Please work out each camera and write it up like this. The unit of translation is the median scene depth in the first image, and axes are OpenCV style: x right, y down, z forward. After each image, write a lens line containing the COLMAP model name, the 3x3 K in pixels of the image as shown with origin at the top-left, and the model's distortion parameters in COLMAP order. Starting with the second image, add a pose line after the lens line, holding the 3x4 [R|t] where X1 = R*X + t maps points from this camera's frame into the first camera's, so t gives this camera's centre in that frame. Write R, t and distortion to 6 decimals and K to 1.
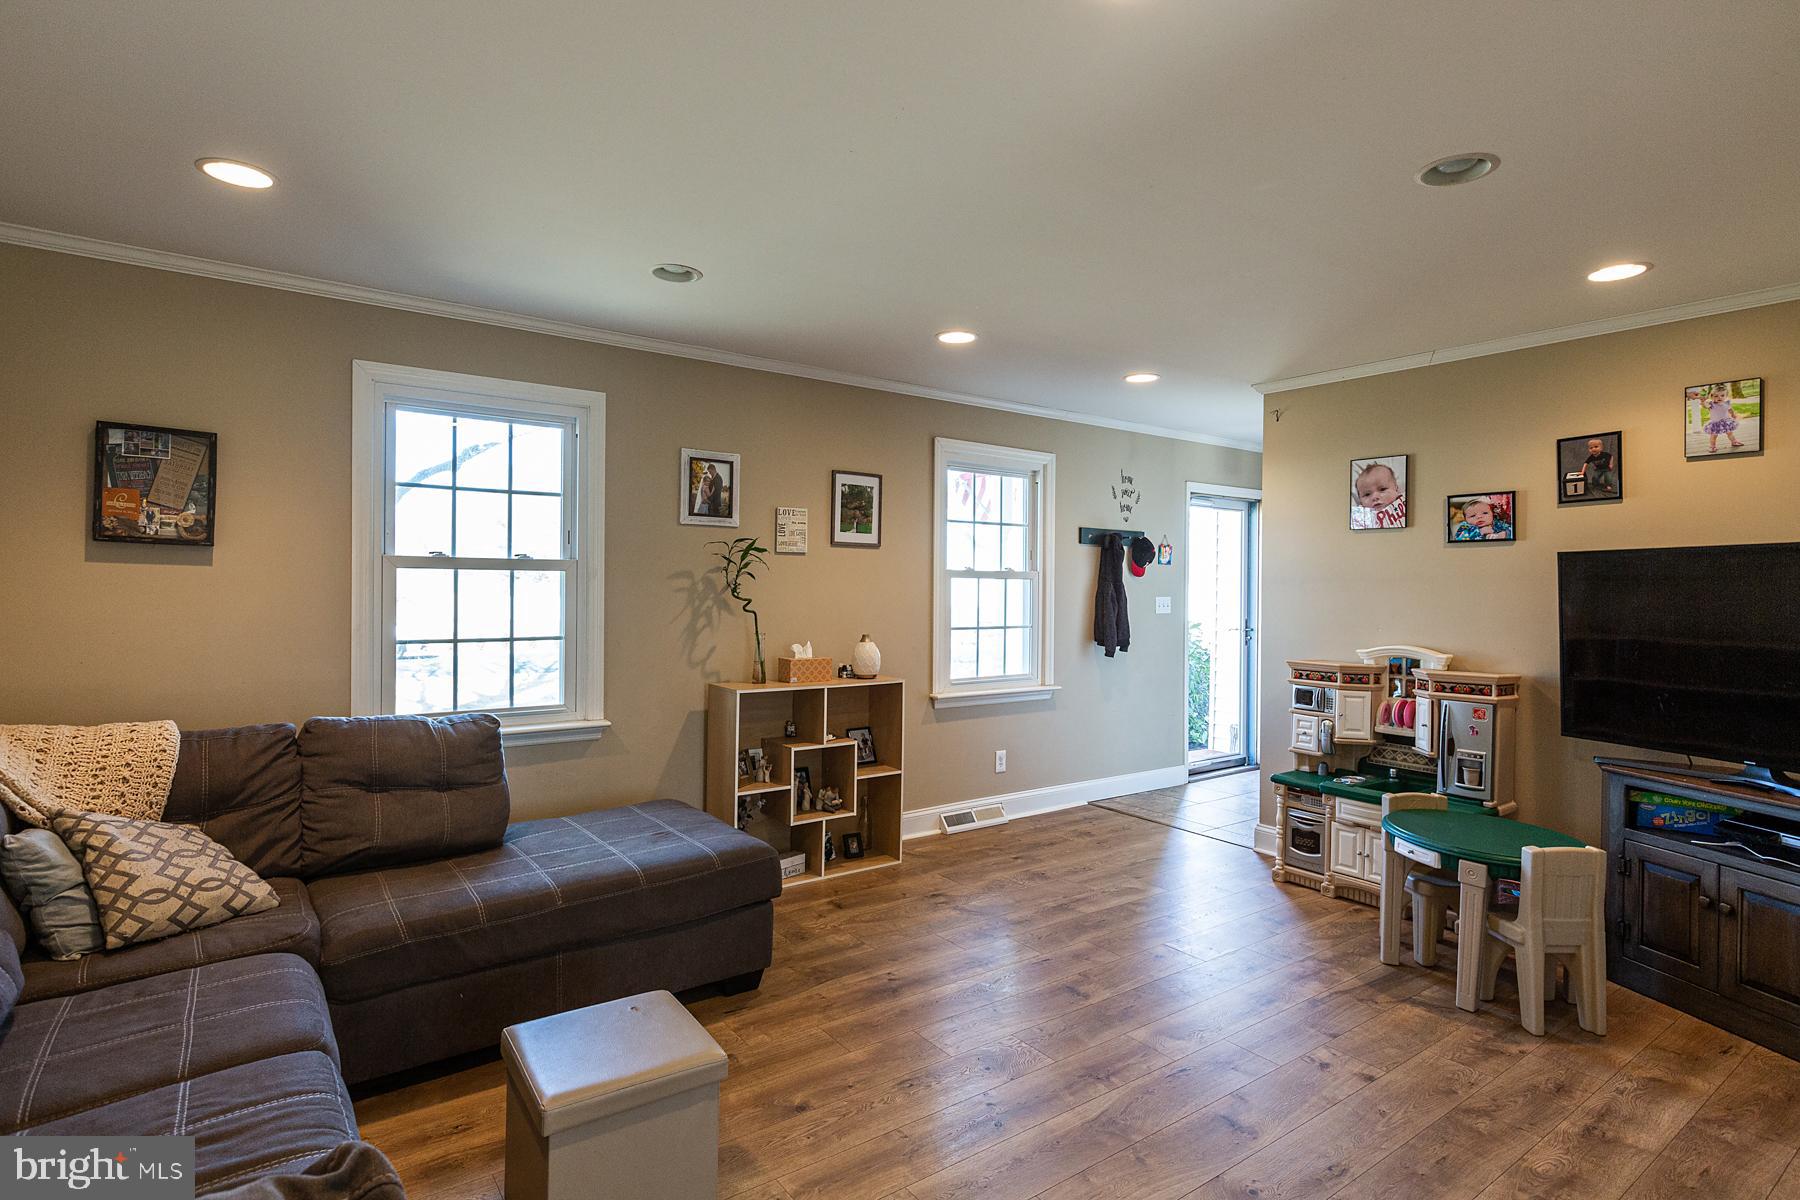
lens RADIAL K [[923.3, 0, 906.6], [0, 923.3, 582.5], [0, 0, 1]] dist [-0.001441, -0.000216]
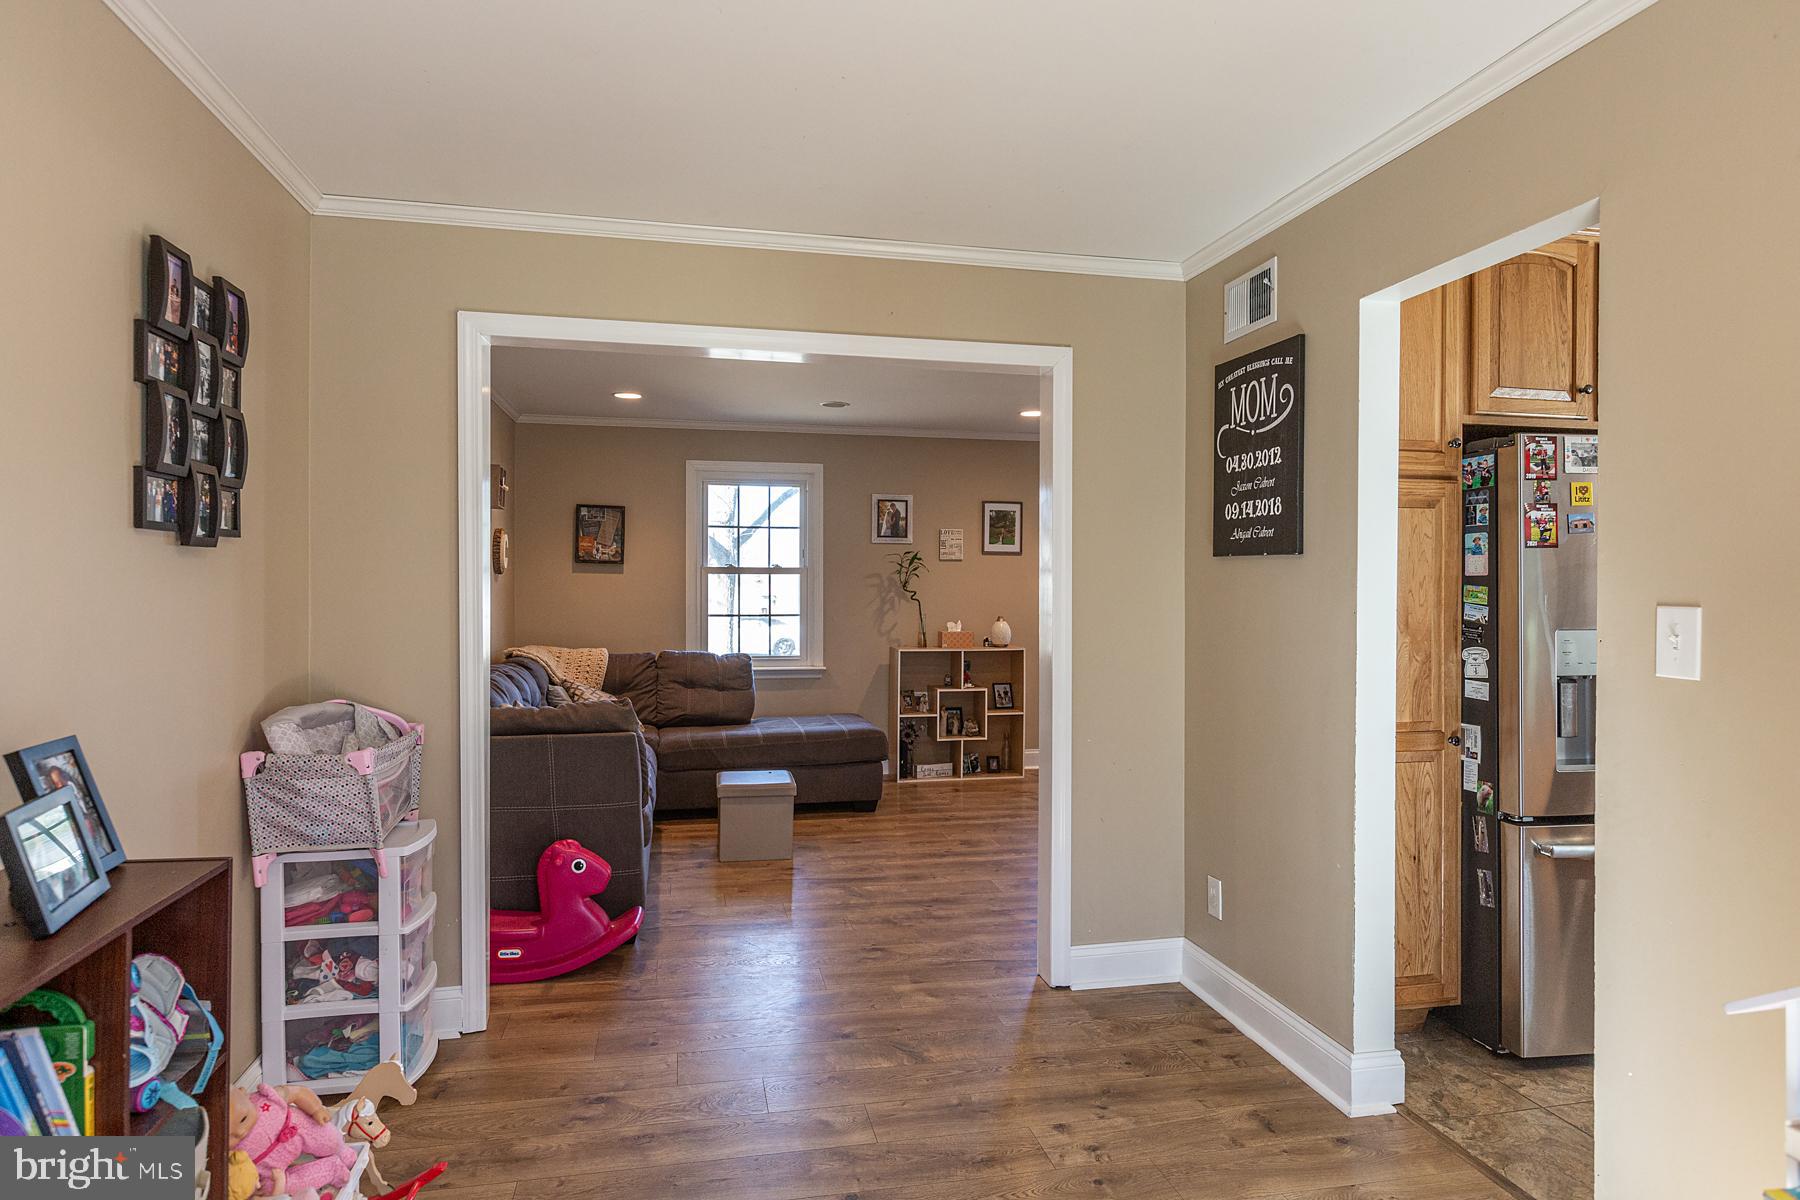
lens RADIAL K [[1034.6, 0, 881.1], [0, 1034.6, 578.7], [0, 0, 1]] dist [-0.002422, -0.001019]
pose [[0.907821, -0.008214, -0.419277, 0.497531], [0.007012, 0.999966, -0.004407, 0.004062], [0.419299, 0.001060, 0.907848, -0.571552]]
